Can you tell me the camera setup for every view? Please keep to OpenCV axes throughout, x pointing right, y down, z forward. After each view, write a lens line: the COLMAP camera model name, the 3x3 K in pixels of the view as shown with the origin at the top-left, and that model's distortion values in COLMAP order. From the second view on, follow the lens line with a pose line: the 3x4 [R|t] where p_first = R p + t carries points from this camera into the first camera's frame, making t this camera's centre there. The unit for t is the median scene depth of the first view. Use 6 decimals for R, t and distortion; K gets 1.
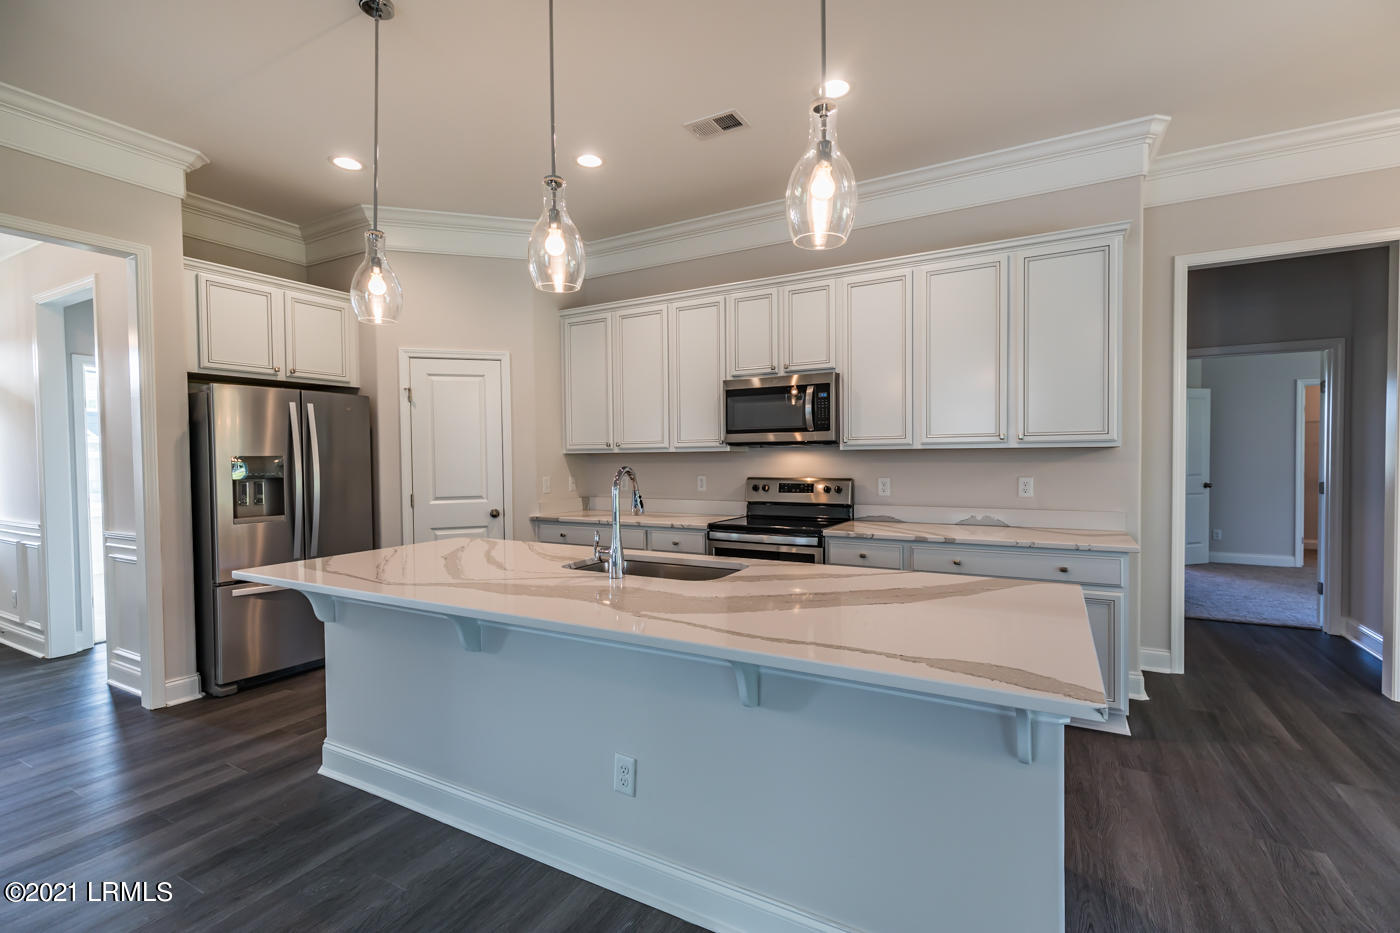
lens RADIAL K [[615.0, 0, 700.6], [0, 615.0, 463.1], [0, 0, 1]] dist [0.003199, 0.000266]
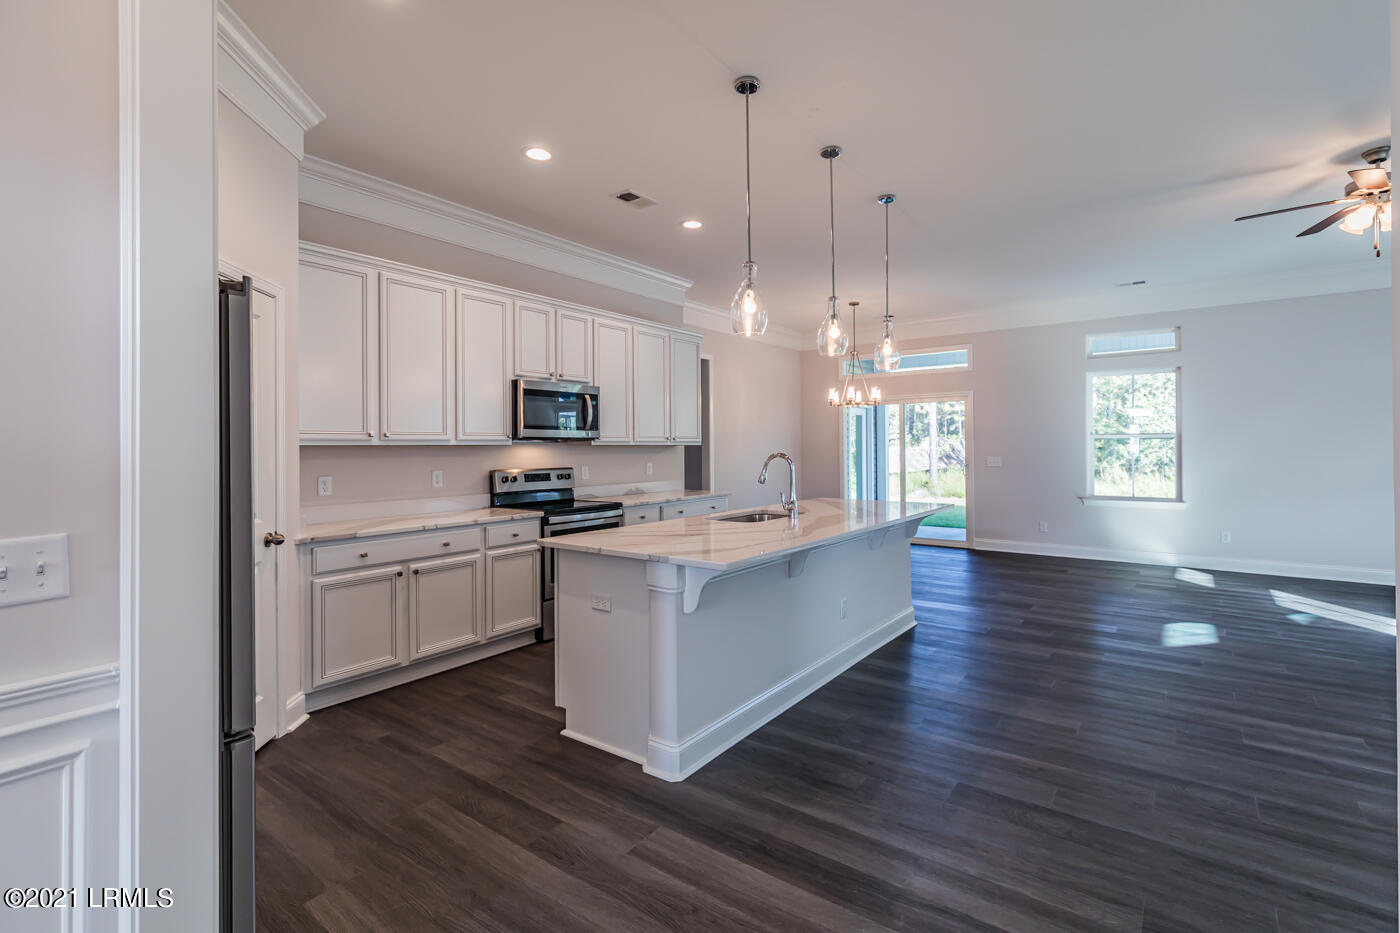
lens RADIAL K [[615.0, 0, 713.8], [0, 615.0, 446.6], [0, 0, 1]] dist [0.003199, 0.000266]
pose [[0.150500, 0.009922, 0.988560, -1.068367], [0.019432, 0.999727, -0.012992, 0.004647], [-0.988419, 0.021165, 0.150266, 0.551574]]
